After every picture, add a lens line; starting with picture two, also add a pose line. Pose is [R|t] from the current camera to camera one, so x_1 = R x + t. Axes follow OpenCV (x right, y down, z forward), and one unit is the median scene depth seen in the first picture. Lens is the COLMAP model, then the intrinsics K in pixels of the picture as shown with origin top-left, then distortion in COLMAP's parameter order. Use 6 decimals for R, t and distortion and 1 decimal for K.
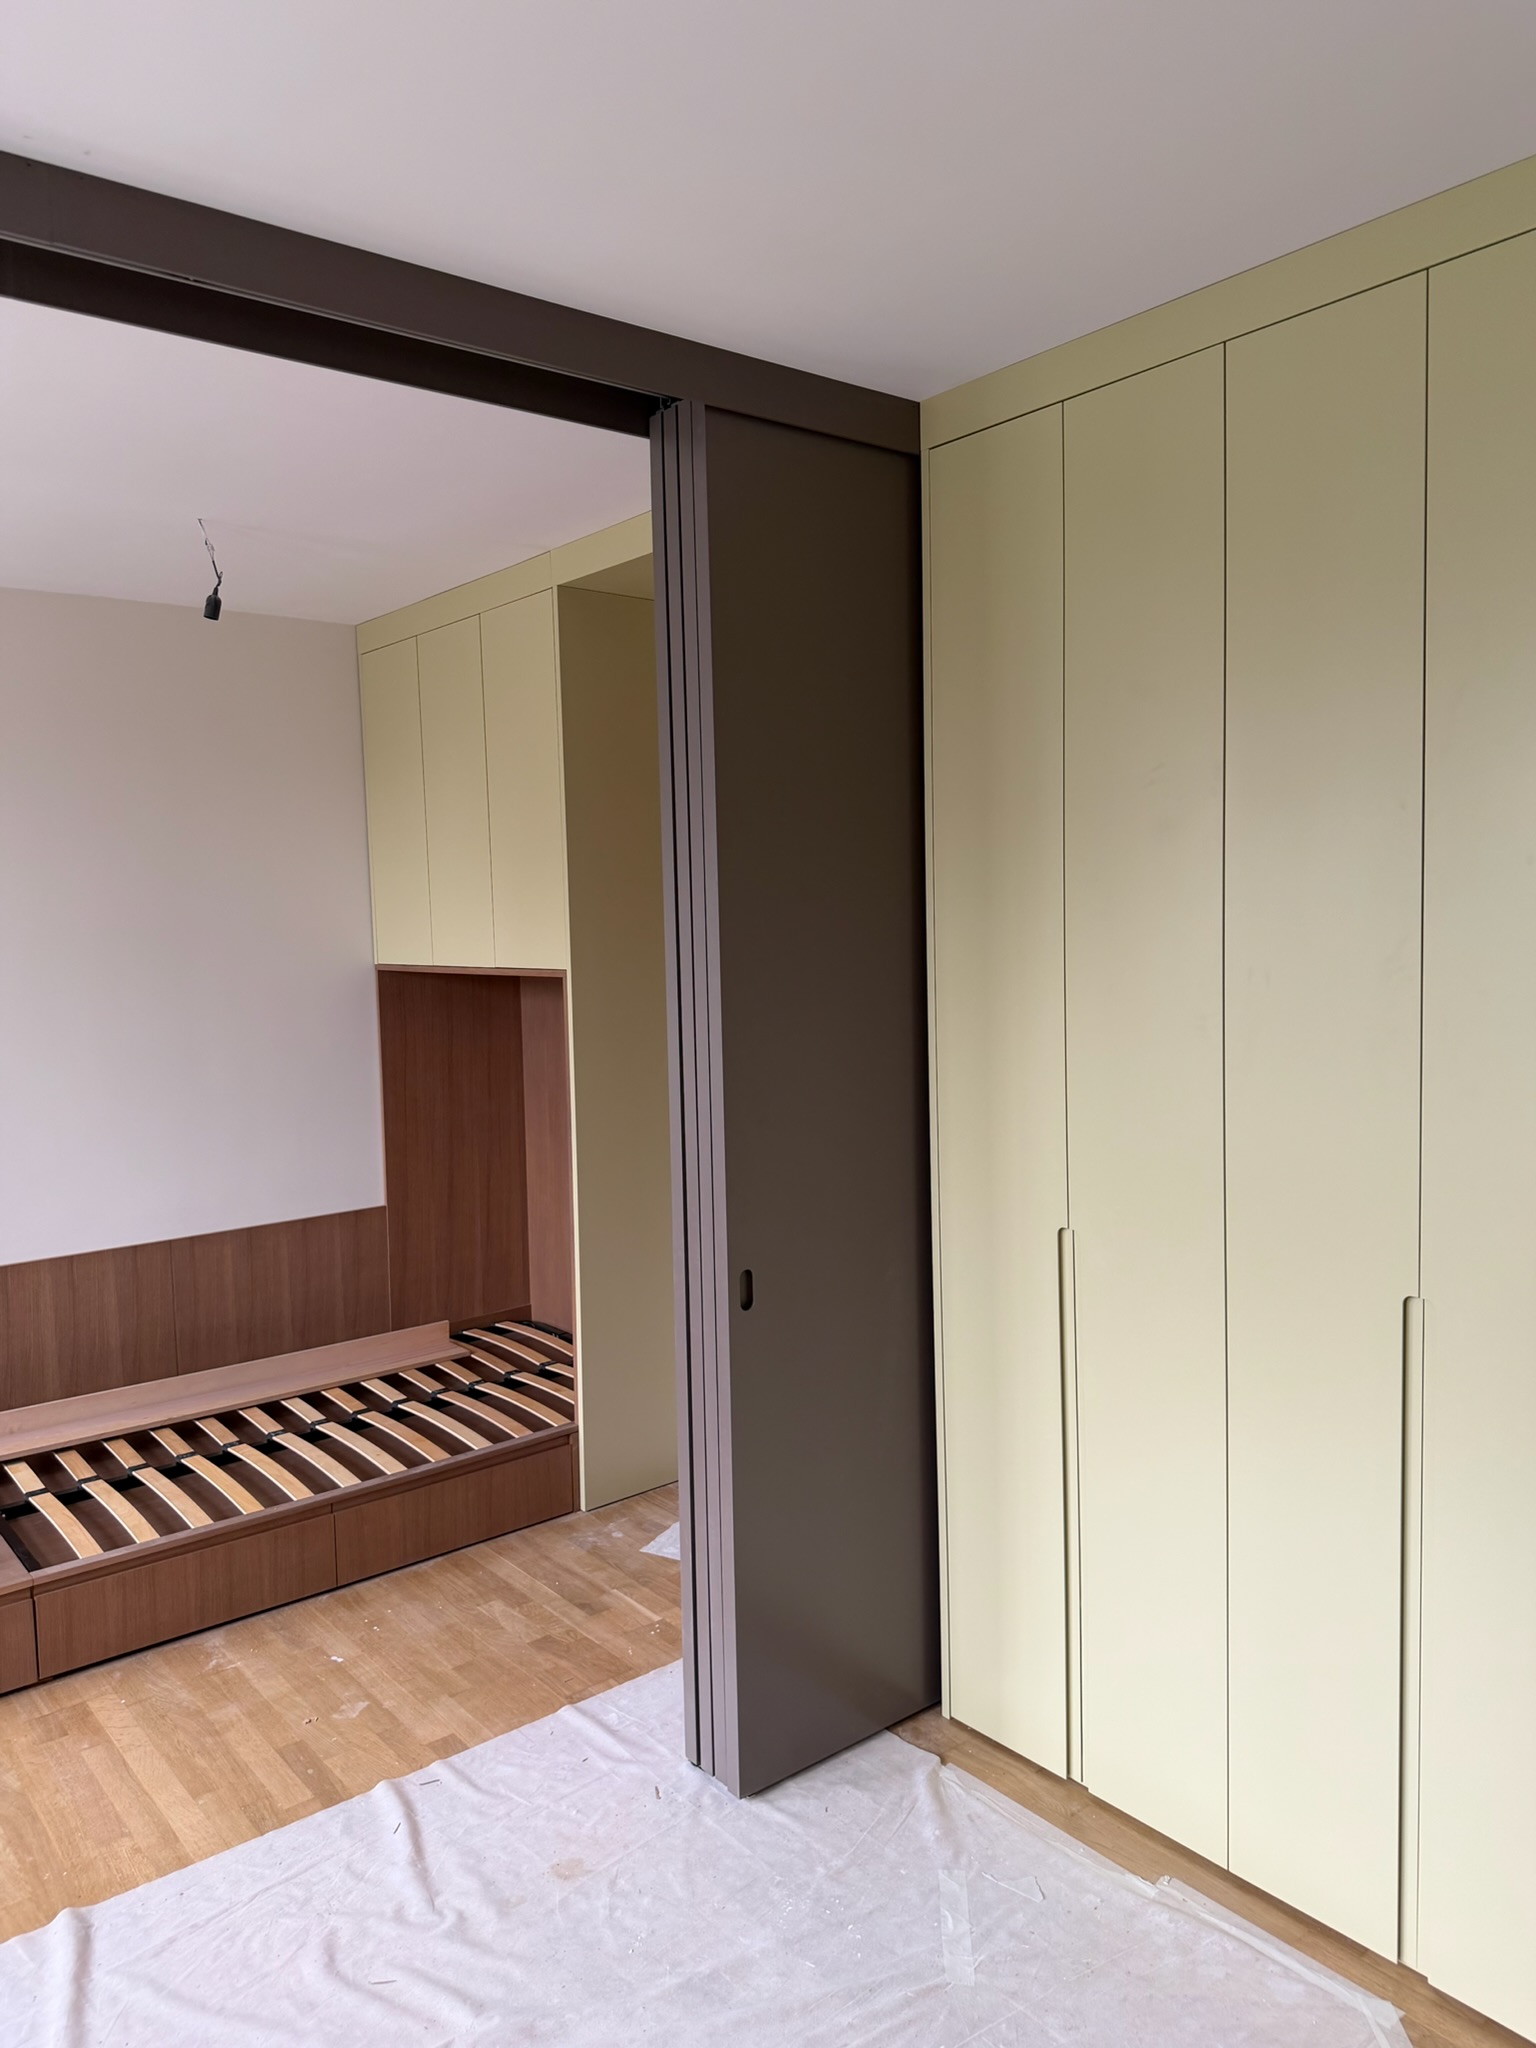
lens RADIAL K [[1446.9, 0, 770.5], [0, 1446.9, 1026.8], [0, 0, 1]] dist [-0.001076, -0.000822]
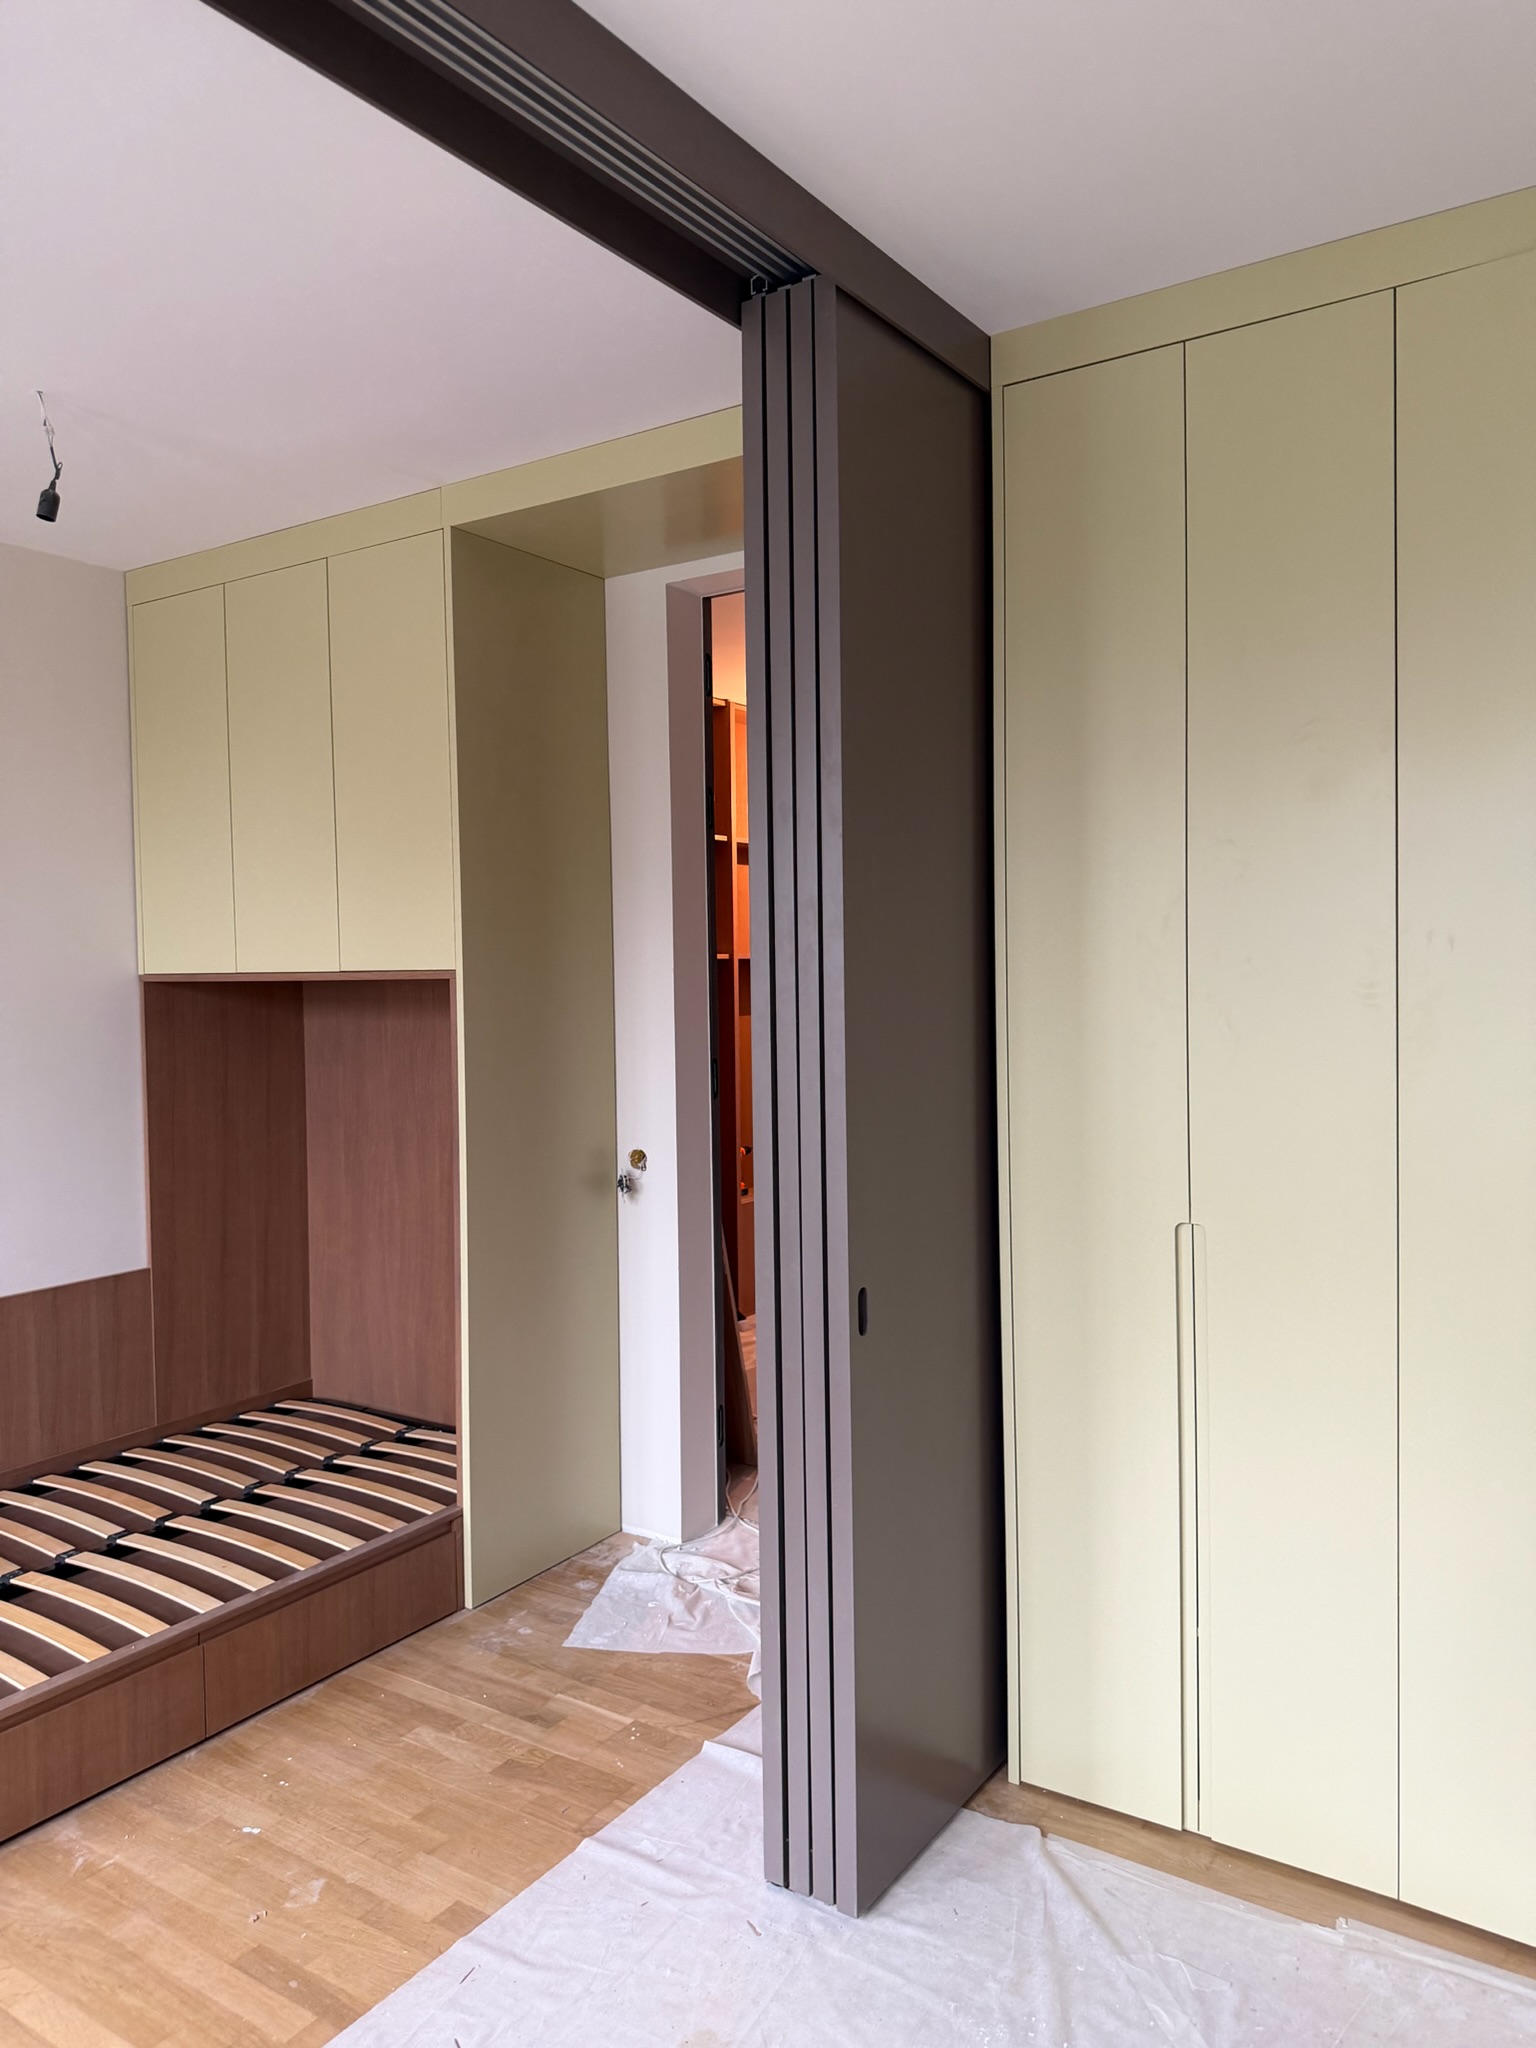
lens RADIAL K [[1446.9, 0, 769.2], [0, 1446.9, 1022.5], [0, 0, 1]] dist [-0.001076, -0.000822]
pose [[0.956965, -0.003254, 0.290185, -0.267550], [0.016584, 0.998916, -0.043489, 0.039993], [-0.289729, 0.046429, 0.955982, 0.155404]]
